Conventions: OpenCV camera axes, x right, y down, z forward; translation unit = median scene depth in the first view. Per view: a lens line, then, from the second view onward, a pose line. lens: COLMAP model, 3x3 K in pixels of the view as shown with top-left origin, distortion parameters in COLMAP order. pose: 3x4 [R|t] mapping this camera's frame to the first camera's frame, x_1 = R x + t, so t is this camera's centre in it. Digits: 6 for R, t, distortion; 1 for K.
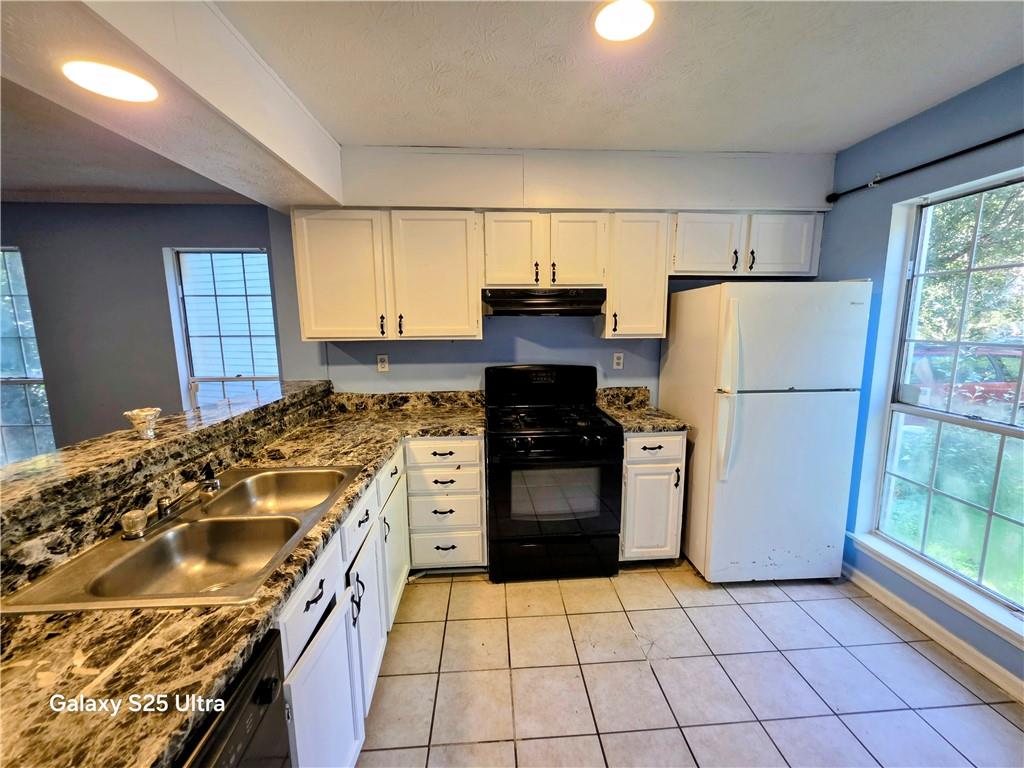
lens RADIAL K [[408.5, 0, 517.4], [0, 408.5, 382.1], [0, 0, 1]] dist [0.001021, -0.000061]
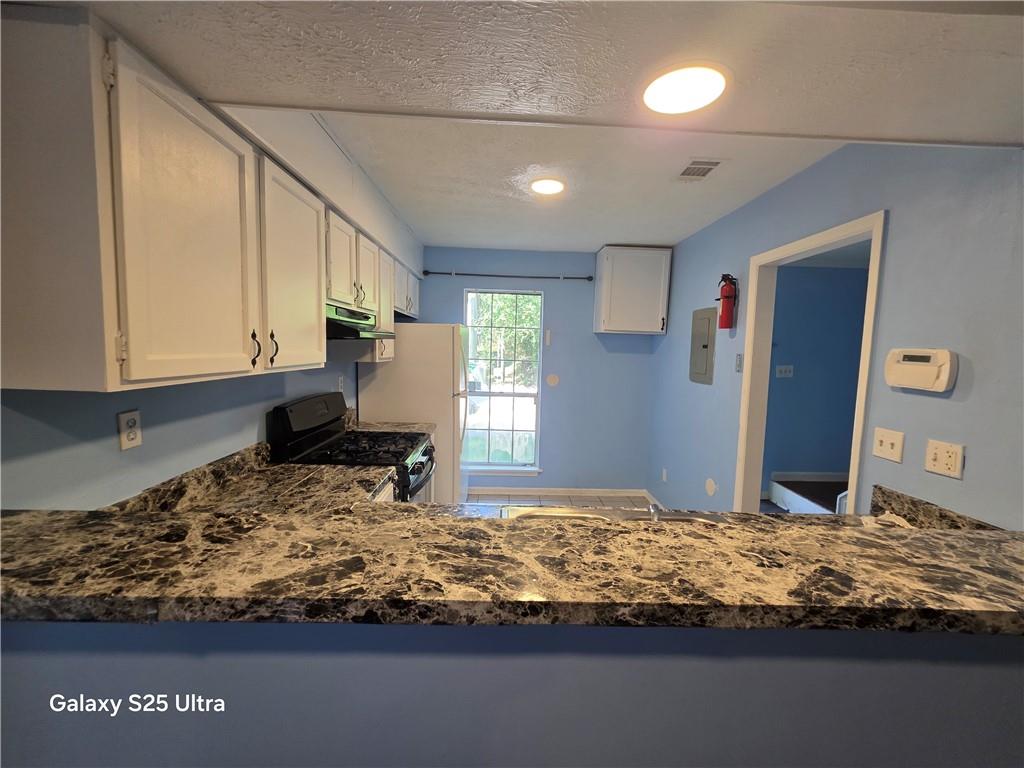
lens RADIAL K [[409.3, 0, 512.0], [0, 409.3, 384.0], [0, 0, 1]] dist [0.001081, -0.000131]
pose [[0.040010, -0.080426, 0.995957, -1.071592], [0.118804, 0.990068, 0.075178, -0.113057], [-0.992111, 0.115316, 0.049167, 0.774023]]
